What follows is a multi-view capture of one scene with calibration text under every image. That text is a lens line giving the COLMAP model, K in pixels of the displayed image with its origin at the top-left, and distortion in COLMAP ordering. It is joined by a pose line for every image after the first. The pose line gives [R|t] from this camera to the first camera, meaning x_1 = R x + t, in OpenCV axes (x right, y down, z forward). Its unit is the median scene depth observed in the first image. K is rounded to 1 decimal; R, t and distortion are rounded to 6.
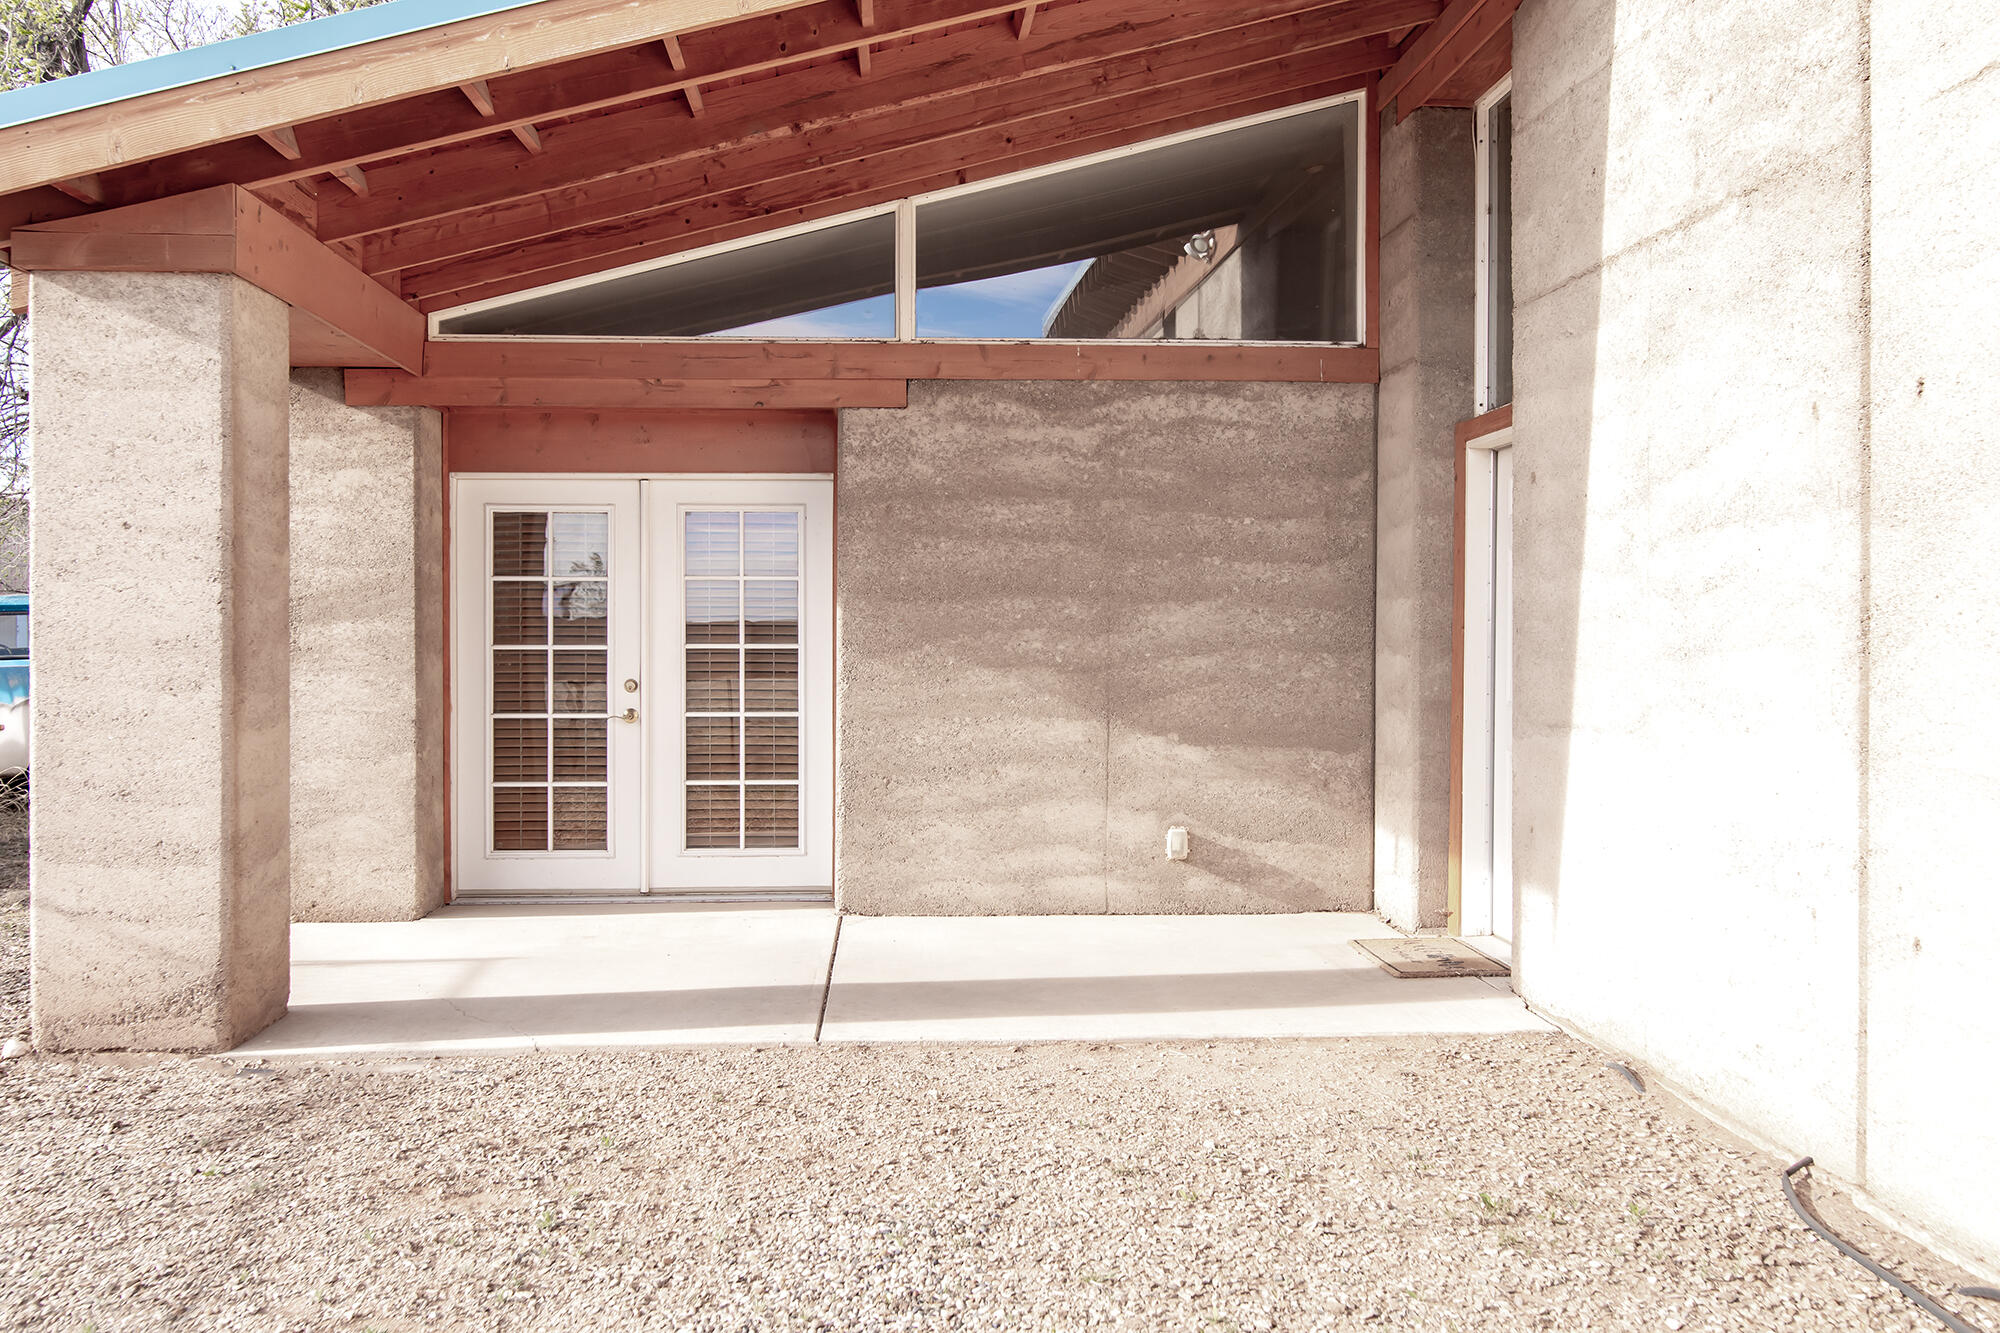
lens RADIAL K [[1910.9, 0, 997.2], [0, 1910.9, 661.5], [0, 0, 1]] dist [0.003604, -0.006613]
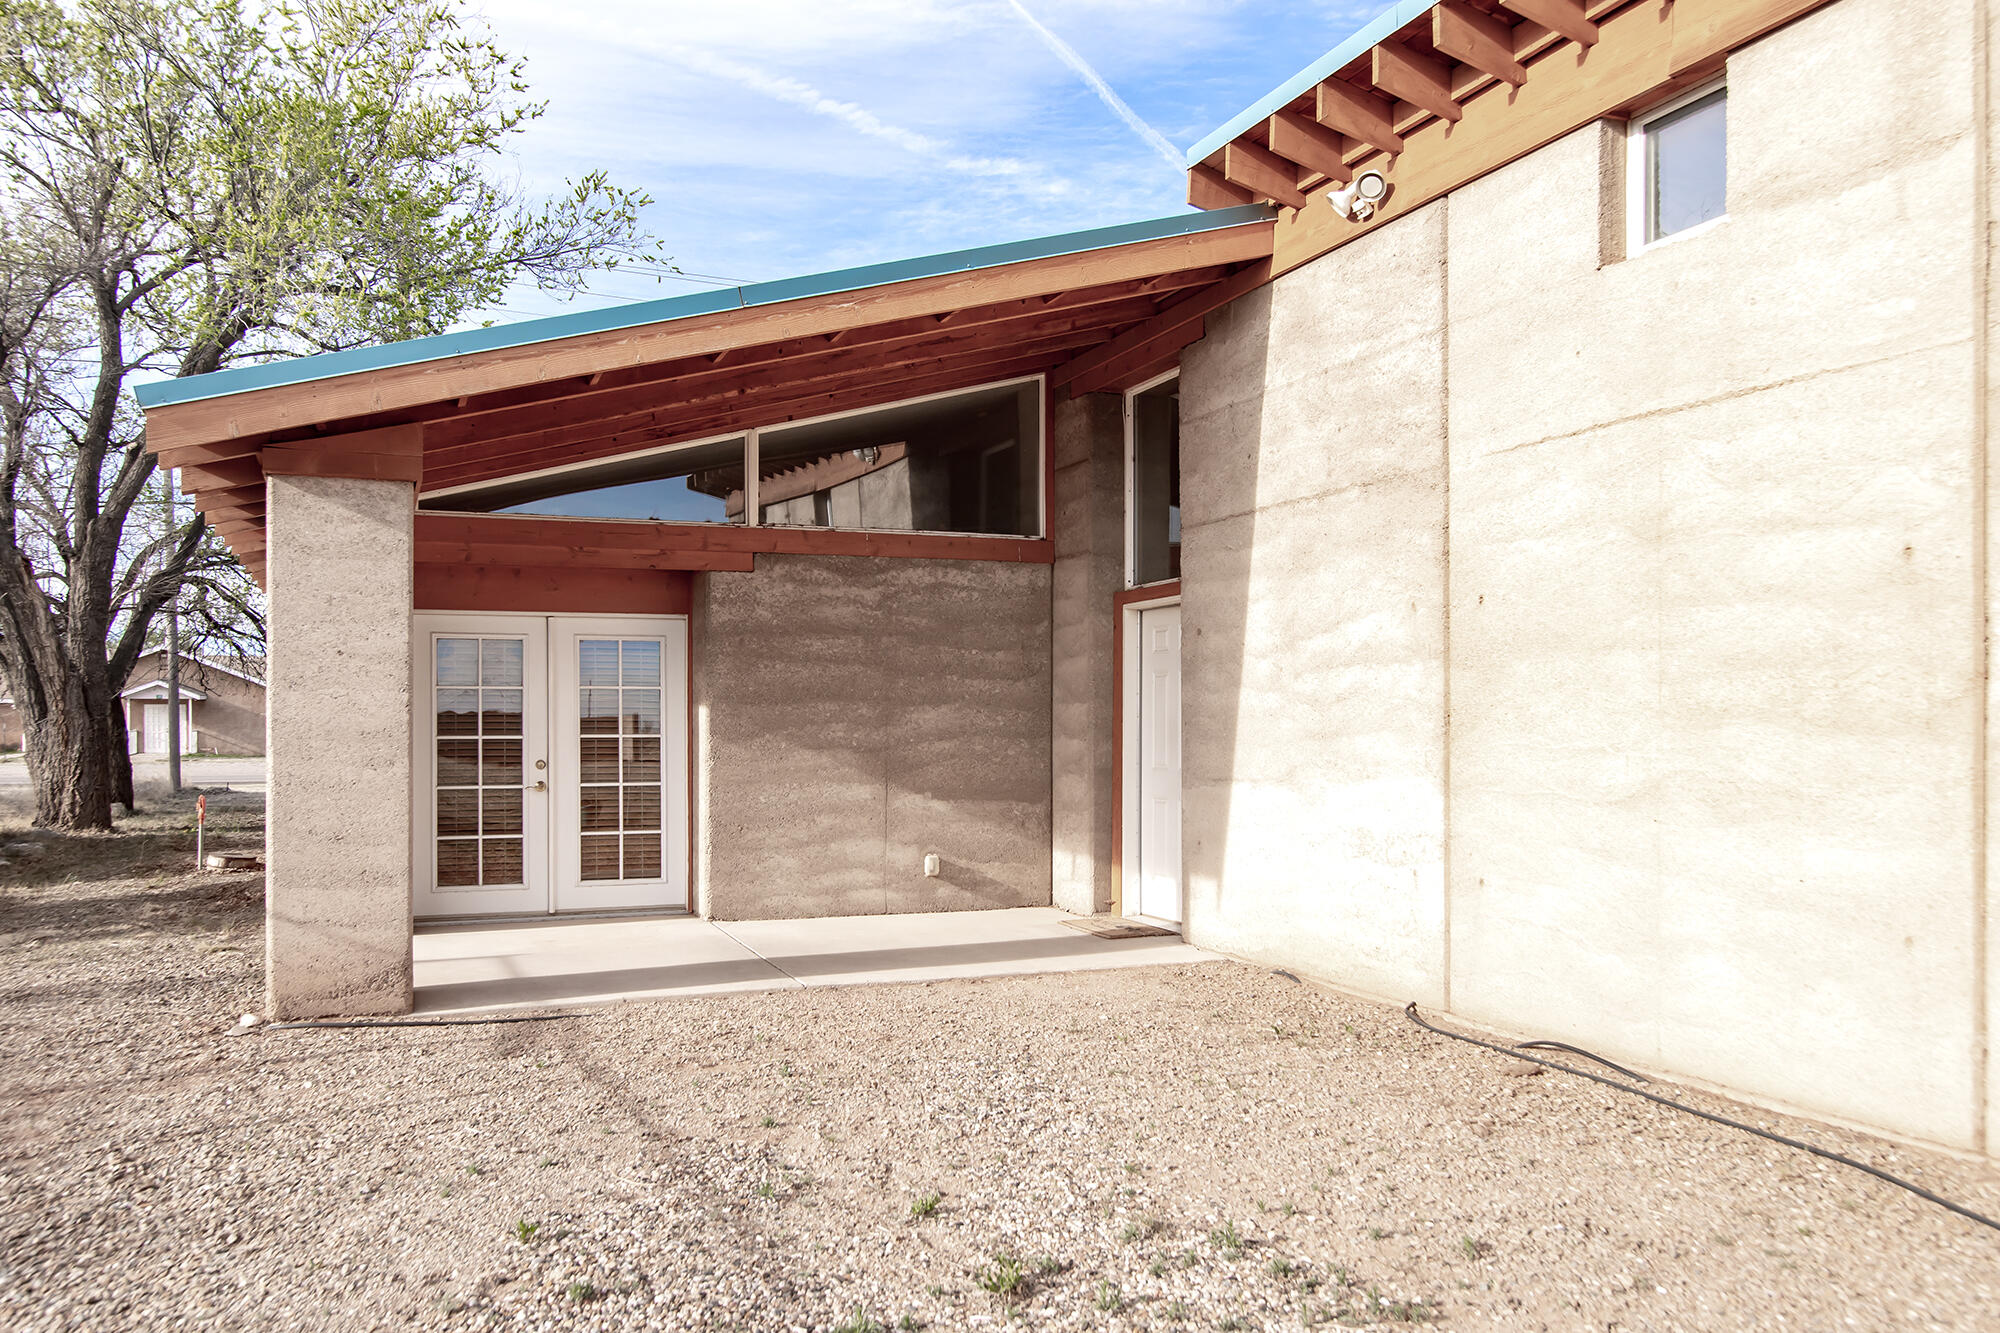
lens RADIAL K [[1568.0, 0, 962.4], [0, 1568.0, 740.6], [0, 0, 1]] dist [0.000959, -0.000695]
pose [[0.955643, -0.005323, 0.294478, -0.246872], [0.007145, 0.999961, -0.005111, 0.003357], [-0.294440, 0.006989, 0.955644, -0.189866]]
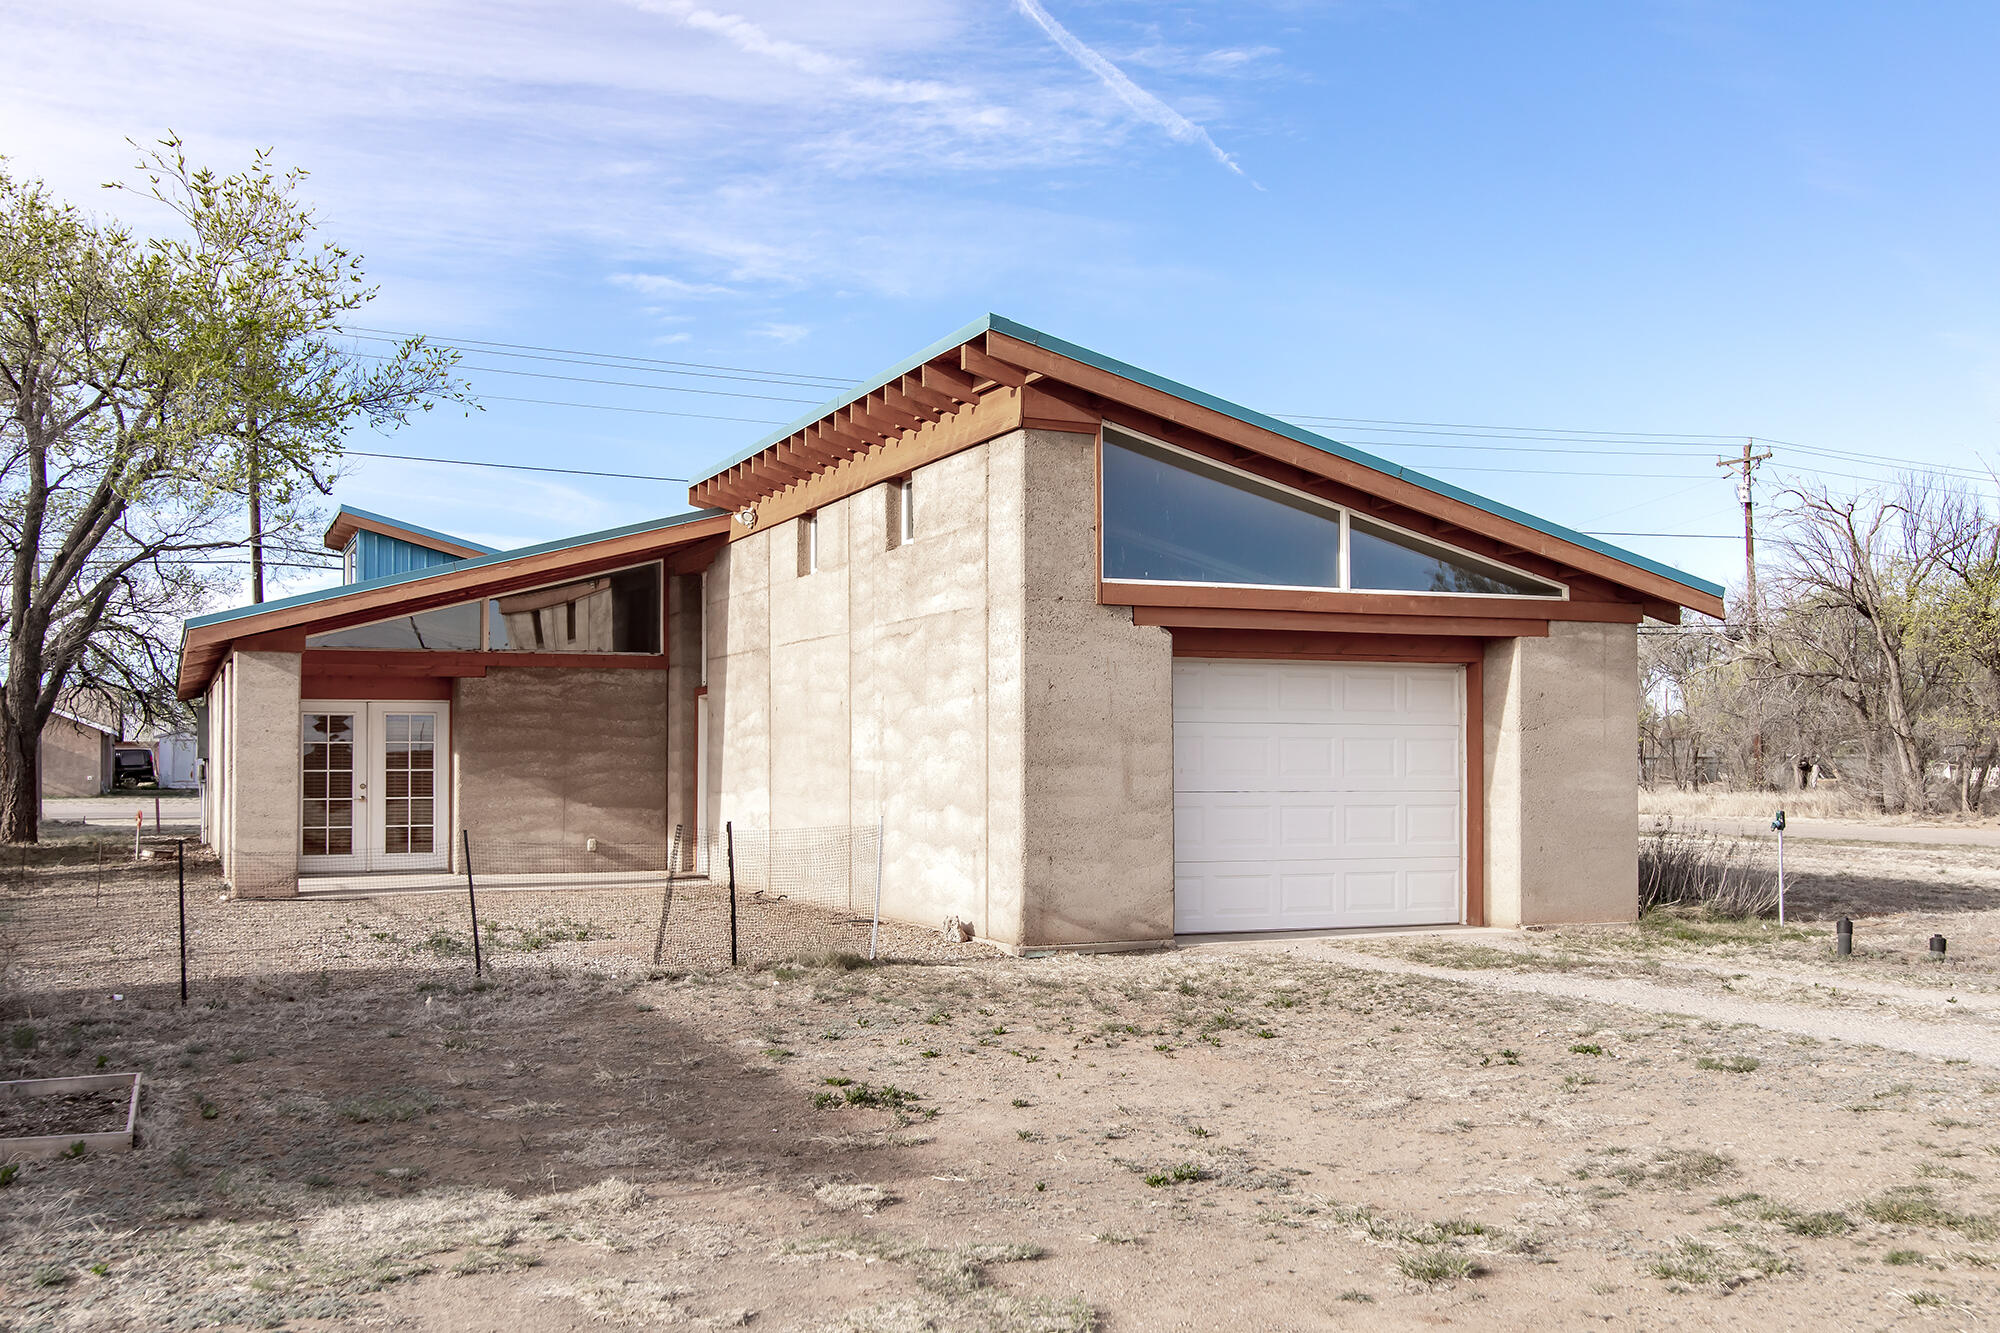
lens RADIAL K [[1984.7, 0, 999.3], [0, 1984.7, 723.3], [0, 0, 1]] dist [0.001424, 0.006036]
pose [[0.943976, 0.004562, 0.329984, -0.275028], [0.007525, 0.999347, -0.035342, 0.029378], [-0.329930, 0.035845, 0.943325, -1.744582]]
